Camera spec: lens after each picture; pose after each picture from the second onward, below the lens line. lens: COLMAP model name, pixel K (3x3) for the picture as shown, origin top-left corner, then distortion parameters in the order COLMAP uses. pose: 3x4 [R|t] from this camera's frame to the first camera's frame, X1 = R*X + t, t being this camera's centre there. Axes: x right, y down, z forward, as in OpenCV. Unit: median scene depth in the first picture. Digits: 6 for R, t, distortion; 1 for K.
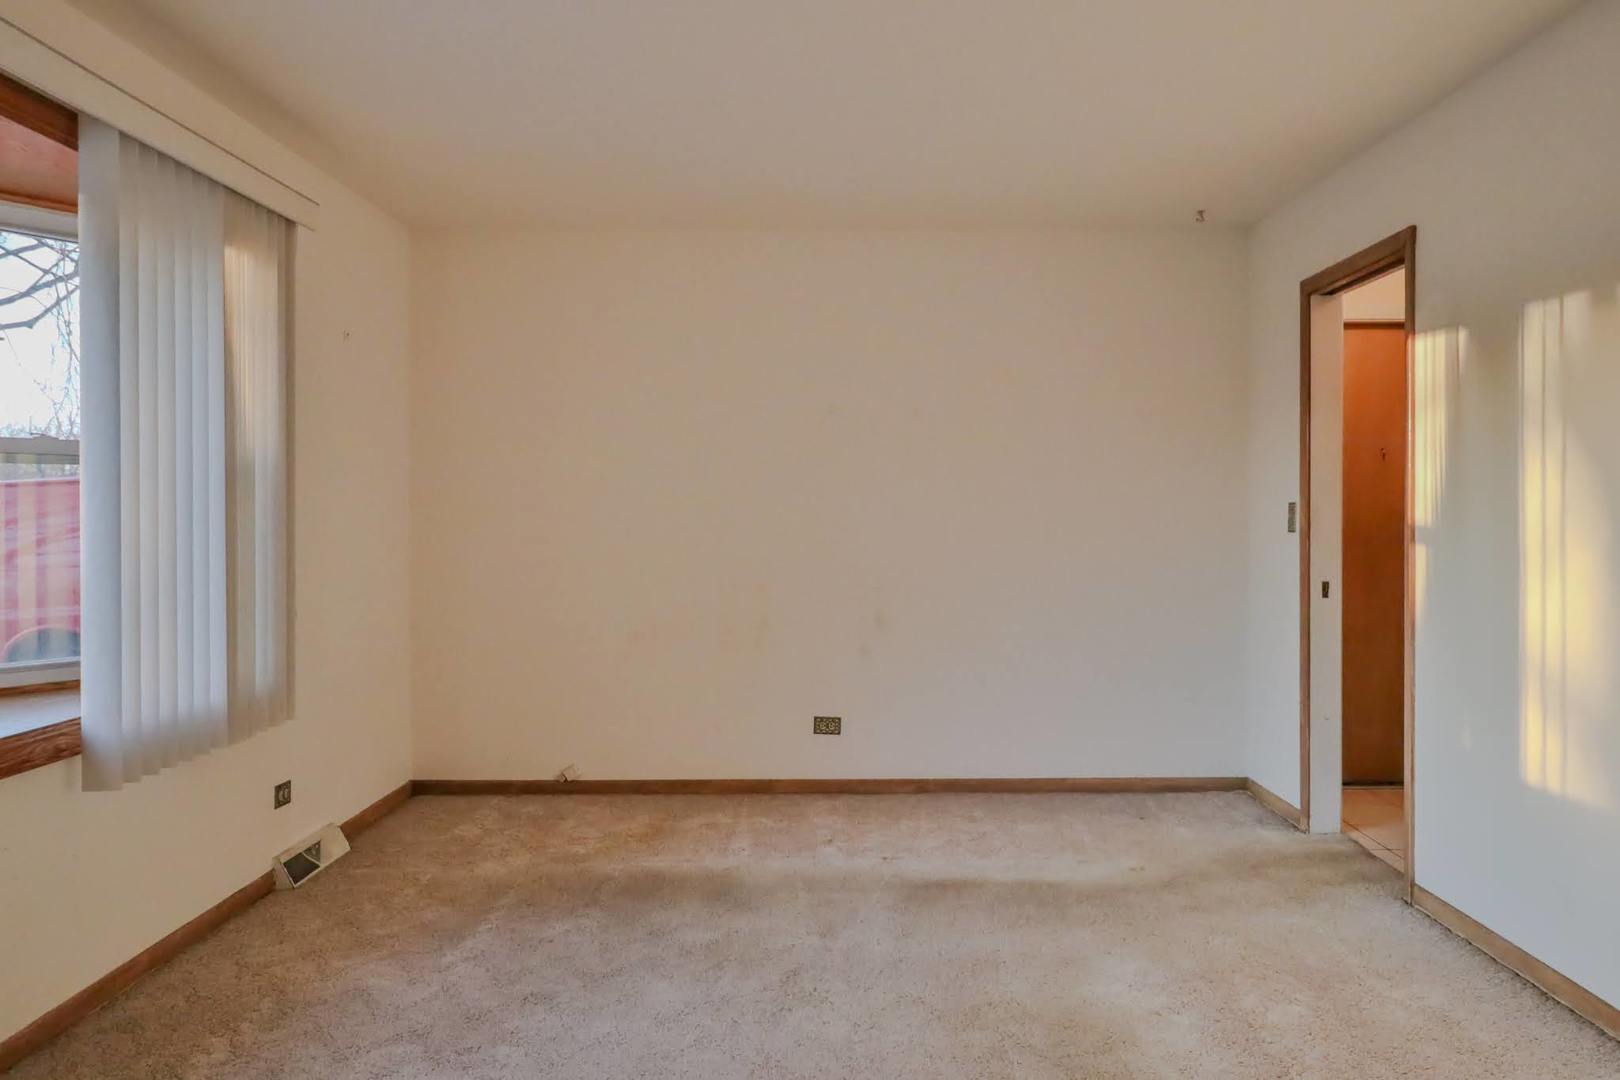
lens RADIAL K [[1168.8, 0, 810.3], [0, 1168.8, 526.3], [0, 0, 1]] dist [0.003569, -0.005733]
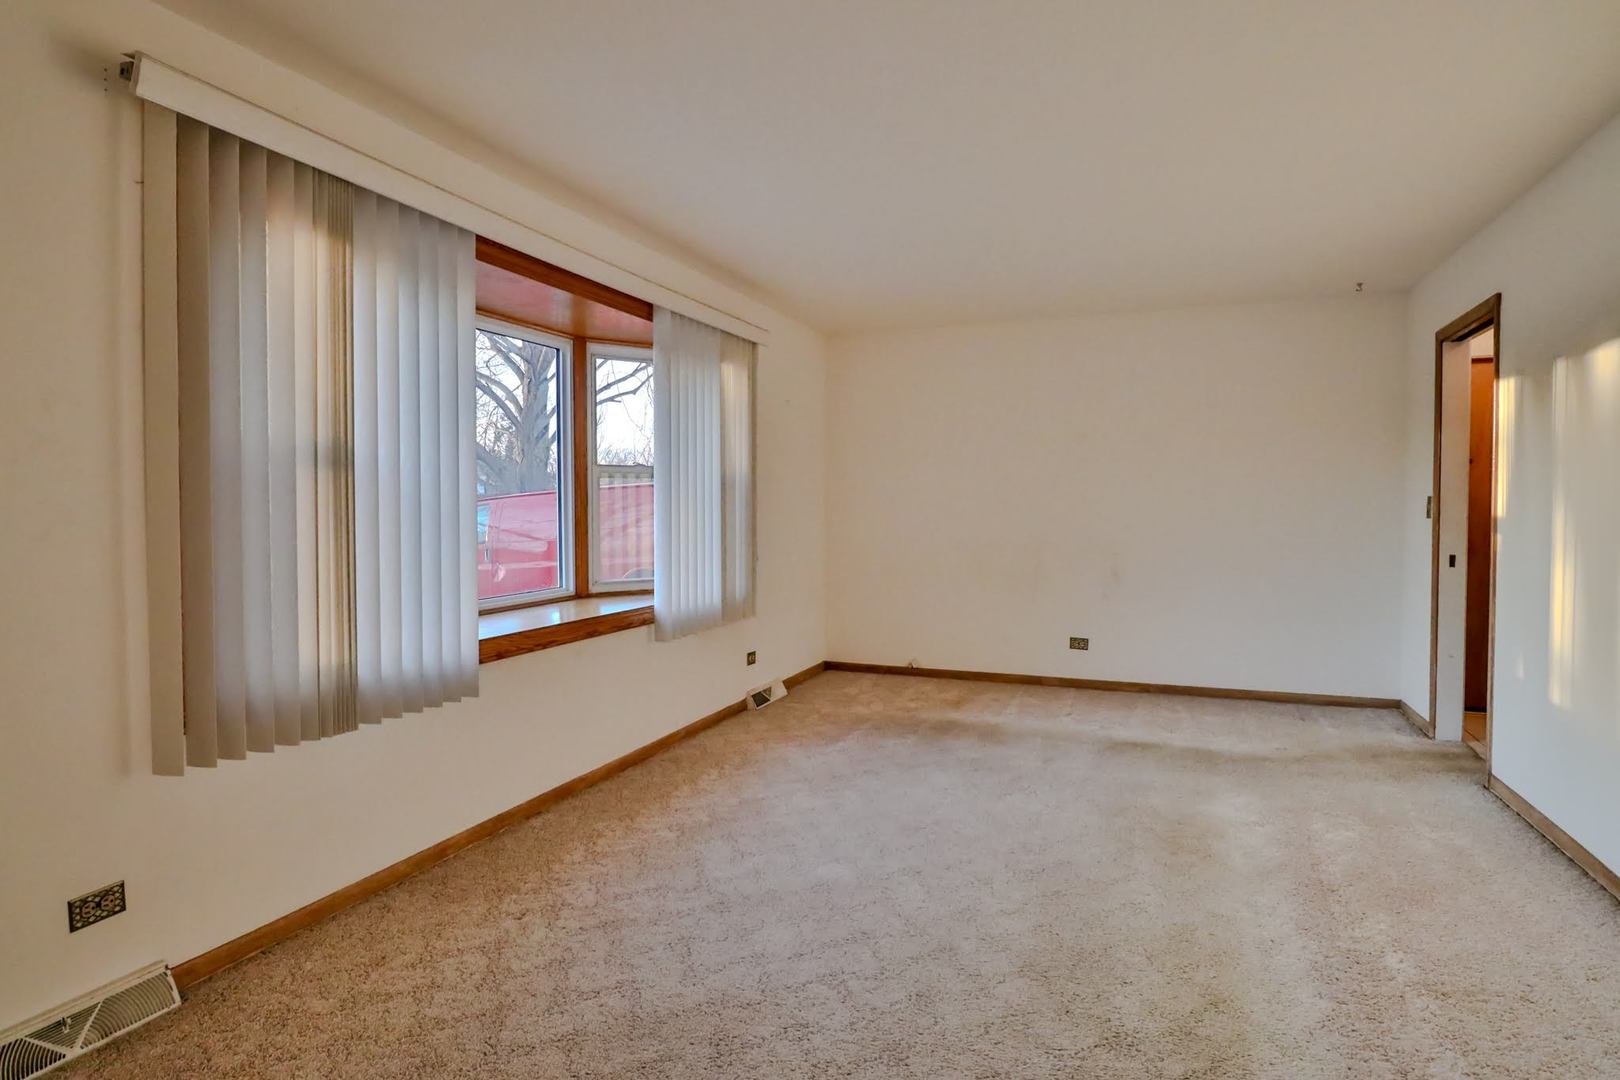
lens RADIAL K [[842.8, 0, 816.3], [0, 842.8, 531.9], [0, 0, 1]] dist [-0.000773, -0.011277]
pose [[0.930303, 0.012313, -0.366586, 0.126830], [-0.004081, 0.999722, 0.023225, 0.001483], [0.366770, -0.020110, 0.930094, -0.186695]]
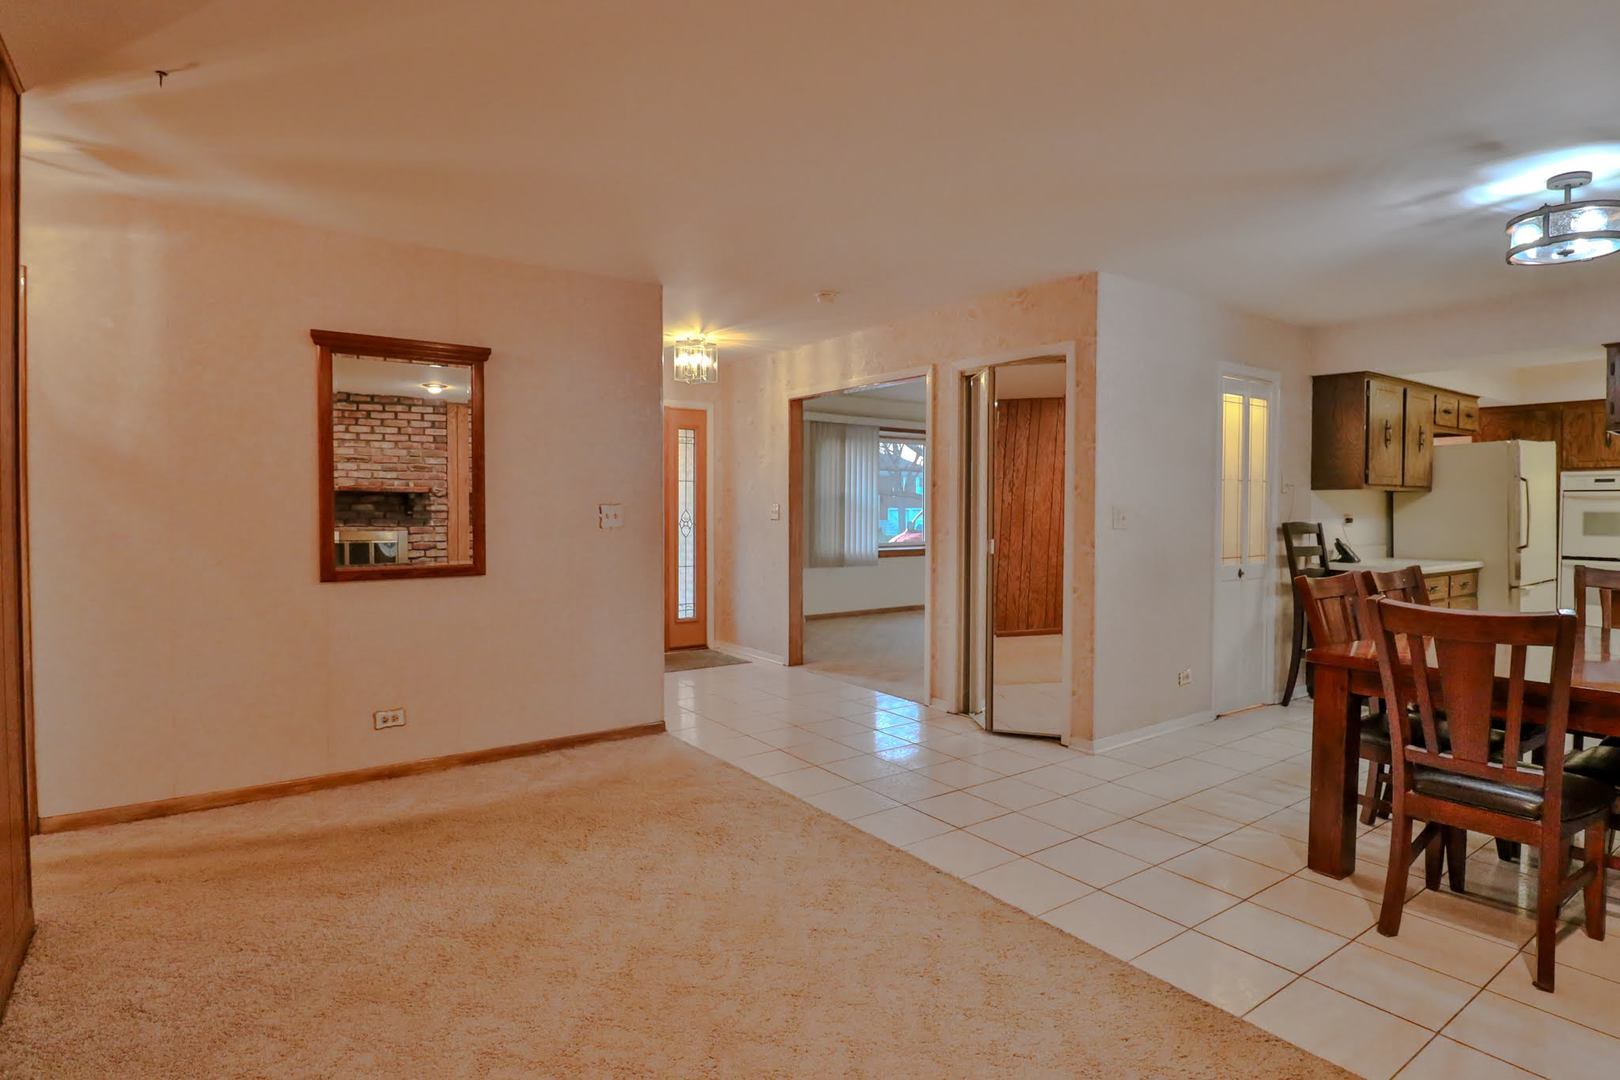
lens RADIAL K [[842.8, 0, 808.7], [0, 842.8, 530.5], [0, 0, 1]] dist [-0.000773, -0.011277]
pose [[0.602426, 0.023103, -0.797840, 1.443152], [-0.006842, 0.999694, 0.023781, 0.005463], [0.798145, -0.008868, 0.602400, -1.265131]]
